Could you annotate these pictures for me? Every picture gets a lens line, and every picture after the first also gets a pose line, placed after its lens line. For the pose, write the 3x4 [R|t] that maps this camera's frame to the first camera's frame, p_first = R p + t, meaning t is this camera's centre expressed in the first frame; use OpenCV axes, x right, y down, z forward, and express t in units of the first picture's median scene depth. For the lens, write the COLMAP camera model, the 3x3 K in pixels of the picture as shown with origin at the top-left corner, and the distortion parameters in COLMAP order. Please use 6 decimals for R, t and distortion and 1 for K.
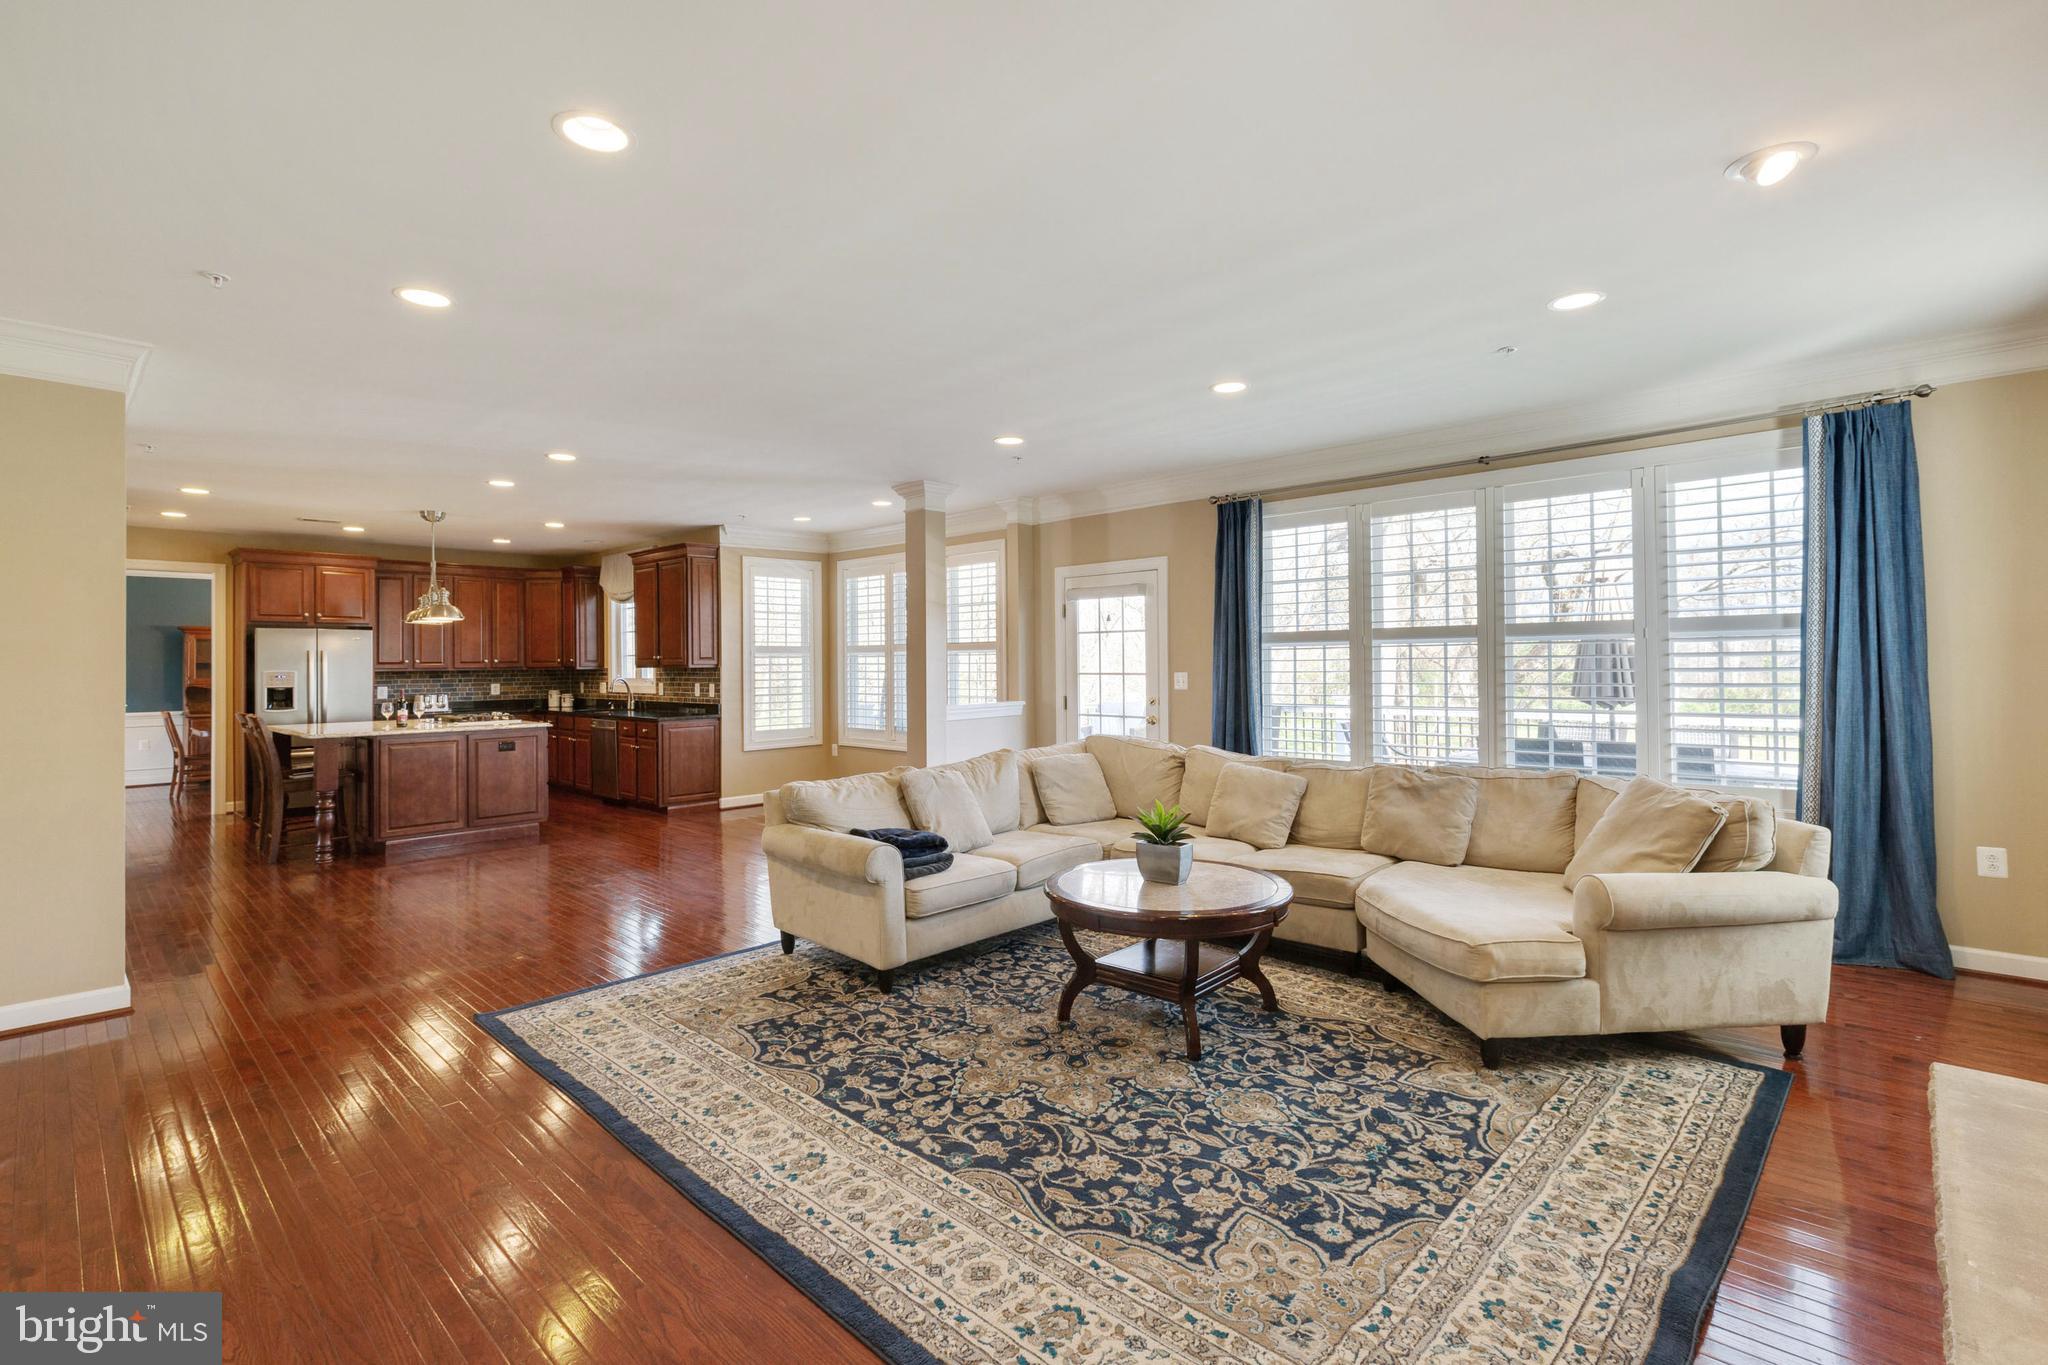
lens RADIAL K [[914.5, 0, 1007.3], [0, 914.5, 656.3], [0, 0, 1]] dist [0.002627, -0.002740]
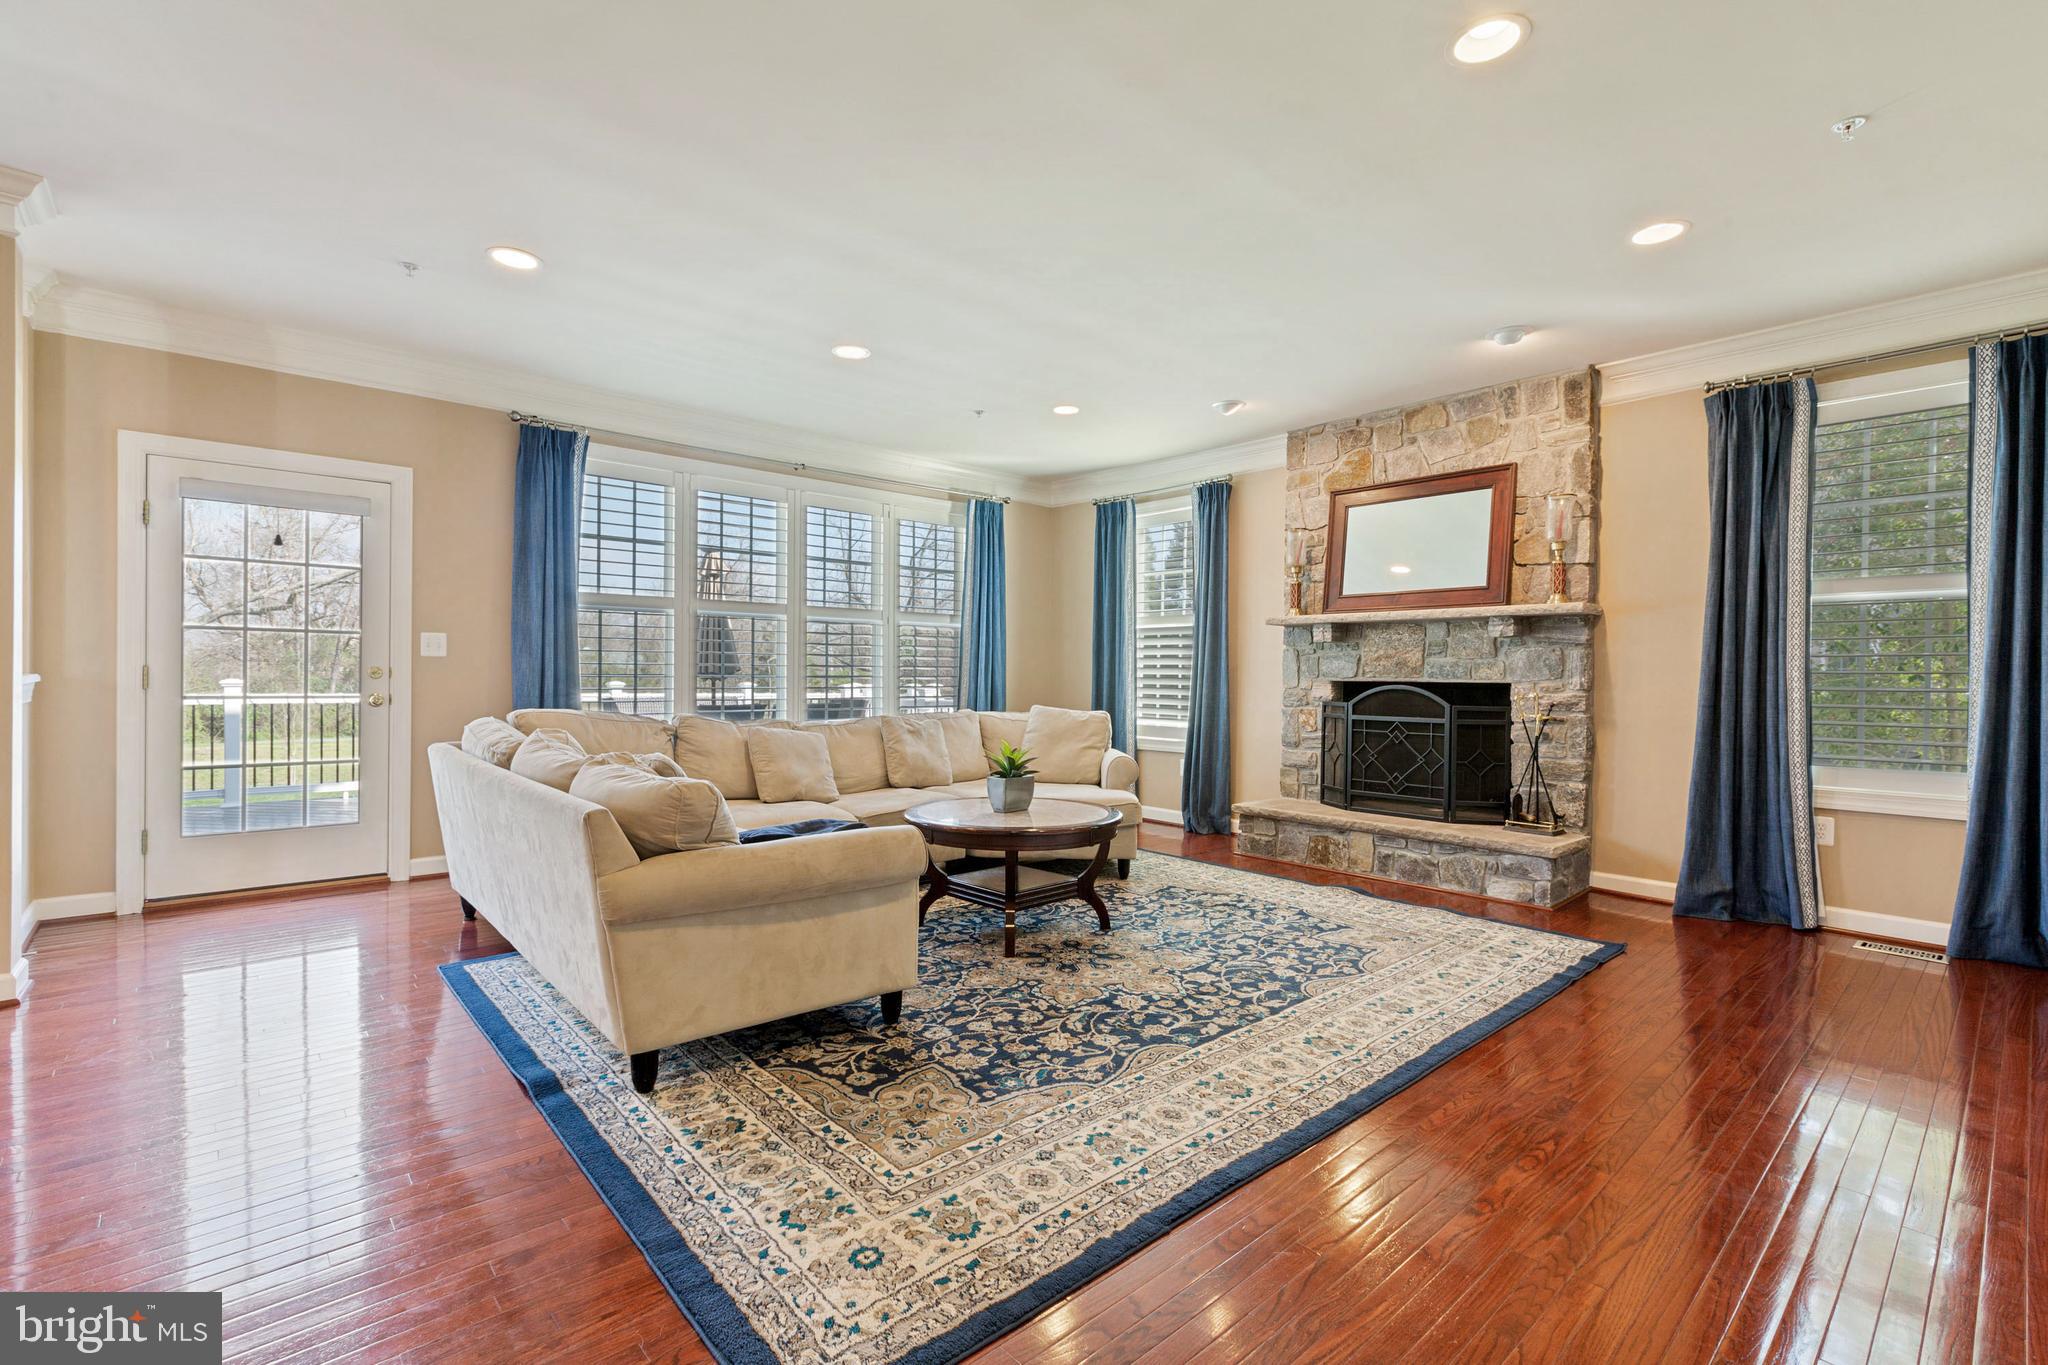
lens RADIAL K [[914.5, 0, 1017.2], [0, 914.5, 687.3], [0, 0, 1]] dist [0.002627, -0.002740]
pose [[0.085548, -0.004243, 0.996325, -0.642131], [-0.022312, 0.999732, 0.006173, 0.059001], [-0.996084, -0.022758, 0.085431, 0.609593]]
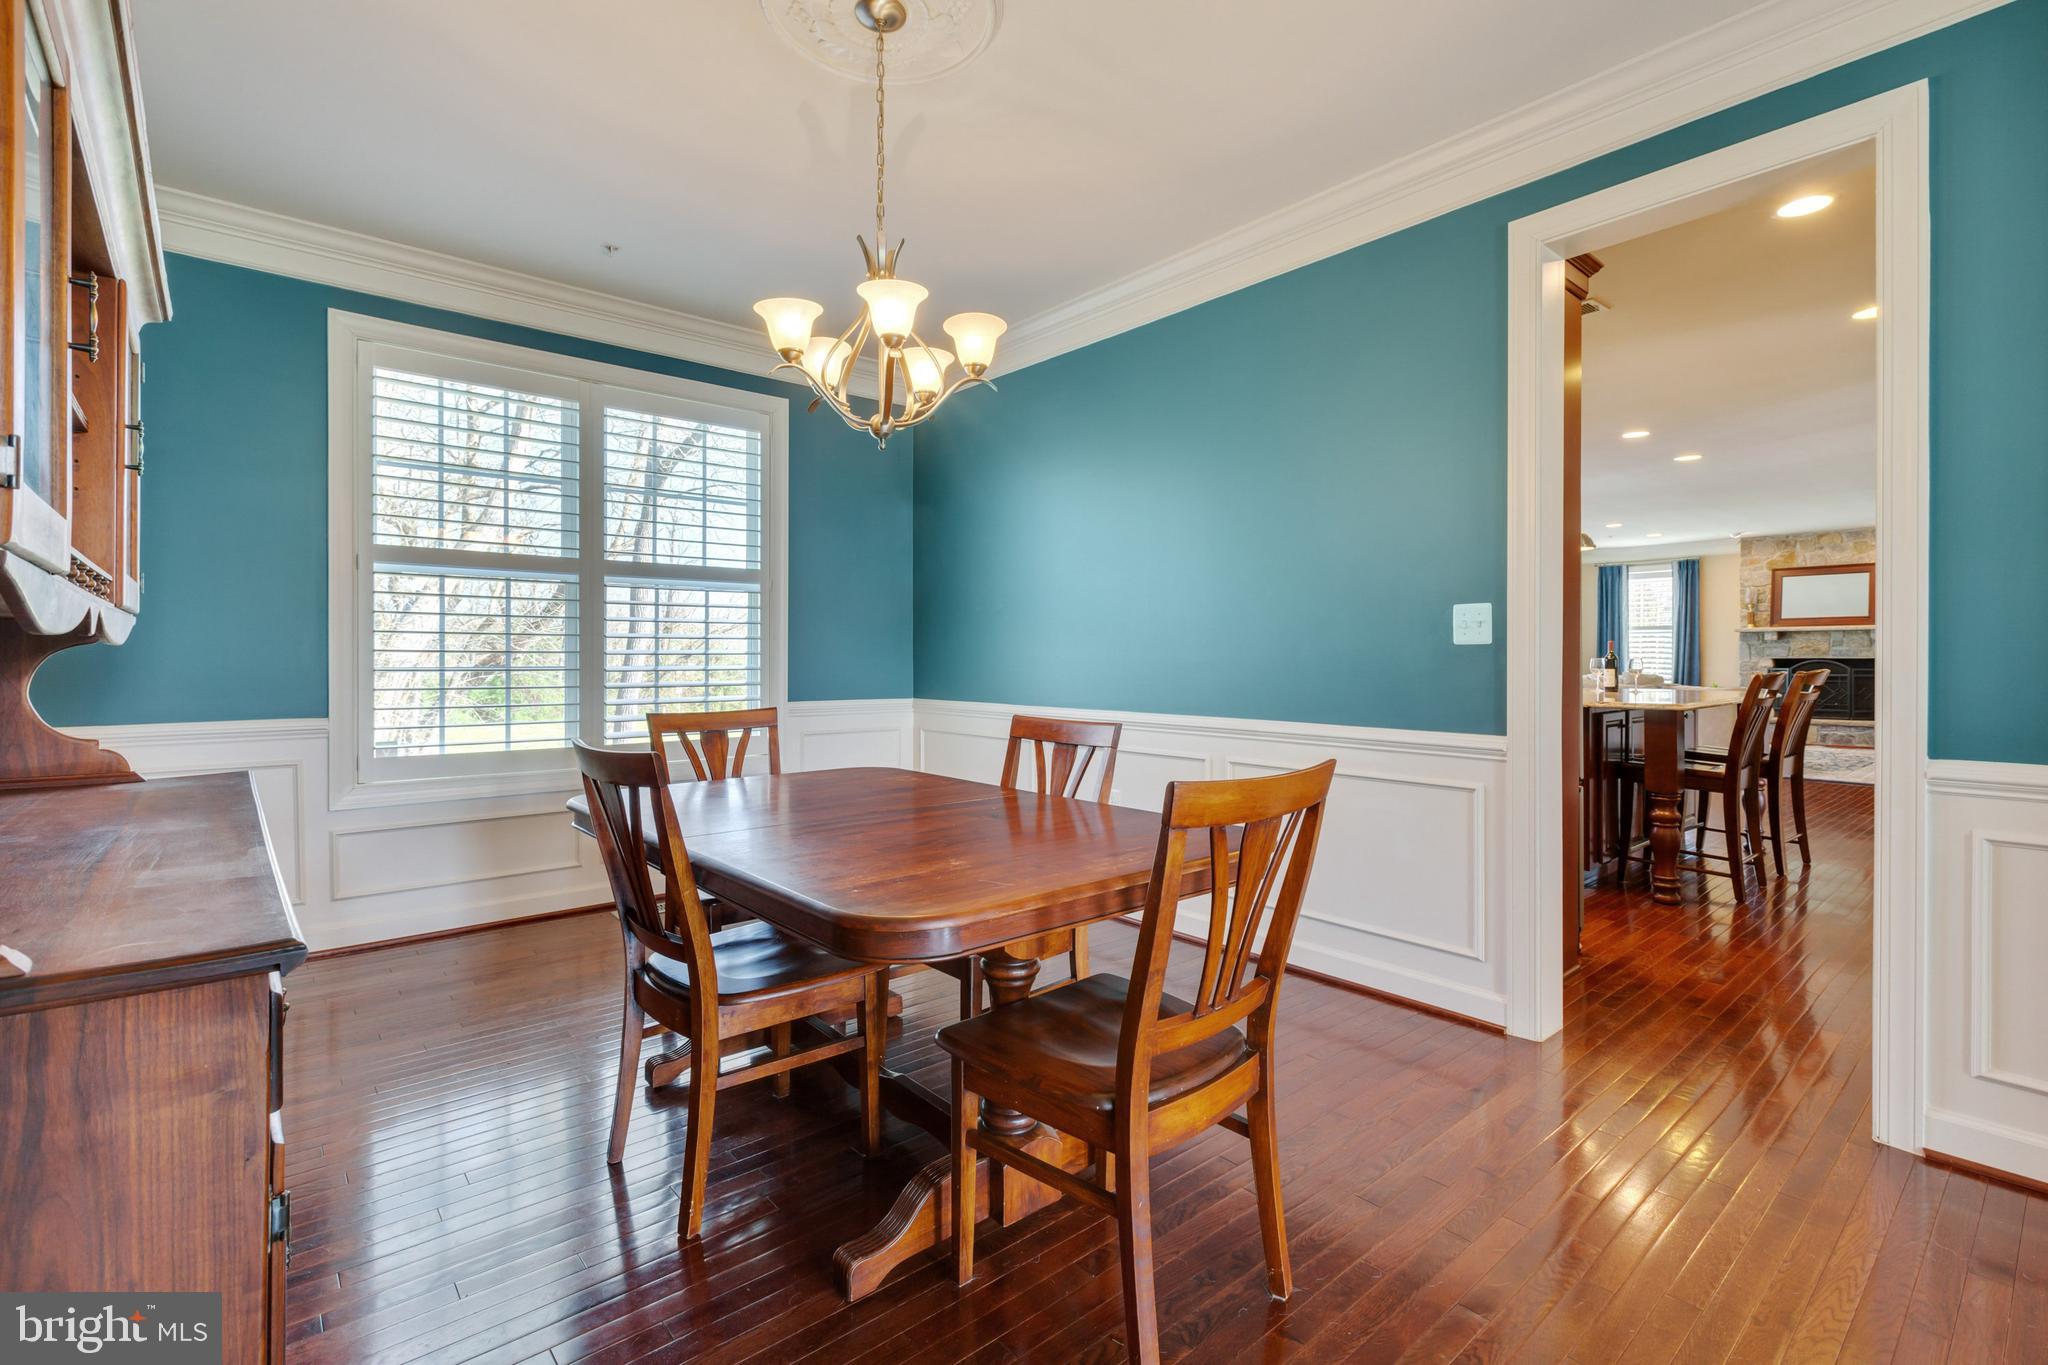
lens RADIAL K [[914.5, 0, 1026.5], [0, 914.5, 671.4], [0, 0, 1]] dist [0.002627, -0.002740]
pose [[0.111714, -0.005953, 0.993723, -2.115258], [-0.010137, 0.999923, 0.007129, 0.087002], [-0.993689, -0.010869, 0.111645, 2.024340]]
